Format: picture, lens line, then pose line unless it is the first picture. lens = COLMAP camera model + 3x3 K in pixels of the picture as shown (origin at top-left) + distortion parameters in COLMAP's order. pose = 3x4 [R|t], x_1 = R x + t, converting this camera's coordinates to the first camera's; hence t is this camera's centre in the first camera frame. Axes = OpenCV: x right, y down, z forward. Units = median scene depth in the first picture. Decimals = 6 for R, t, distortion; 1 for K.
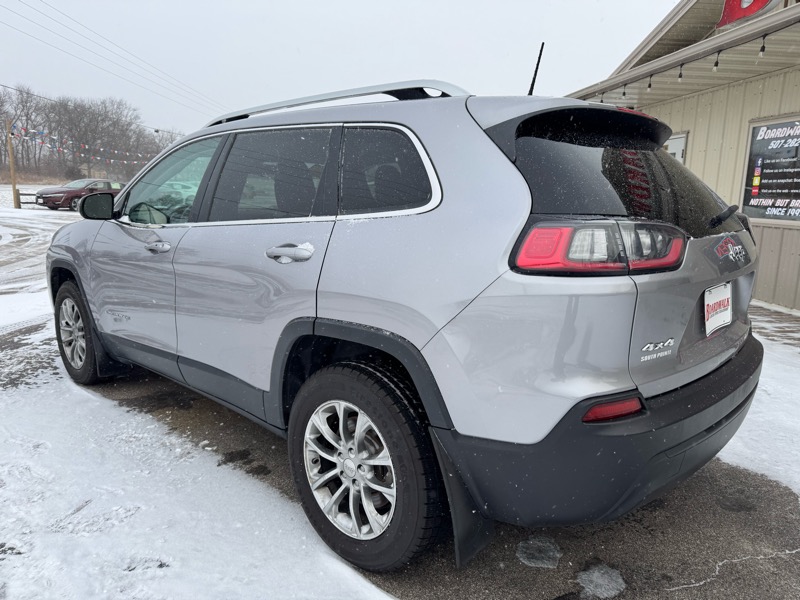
lens RADIAL K [[570.5, 0, 400.0], [0, 570.5, 300.0], [0, 0, 1]] dist [0.002207, -0.004020]
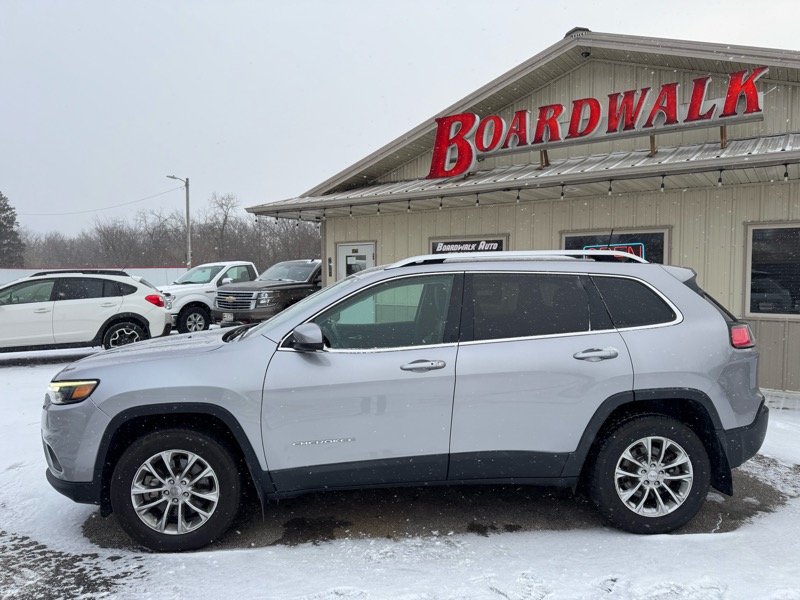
lens RADIAL K [[570.5, 0, 400.0], [0, 570.5, 300.0], [0, 0, 1]] dist [0.002207, -0.004020]
pose [[0.680282, -0.045506, 0.731536, -1.145432], [0.146637, 0.986343, -0.075007, -0.129054], [-0.718132, 0.158296, 0.677664, 0.190178]]
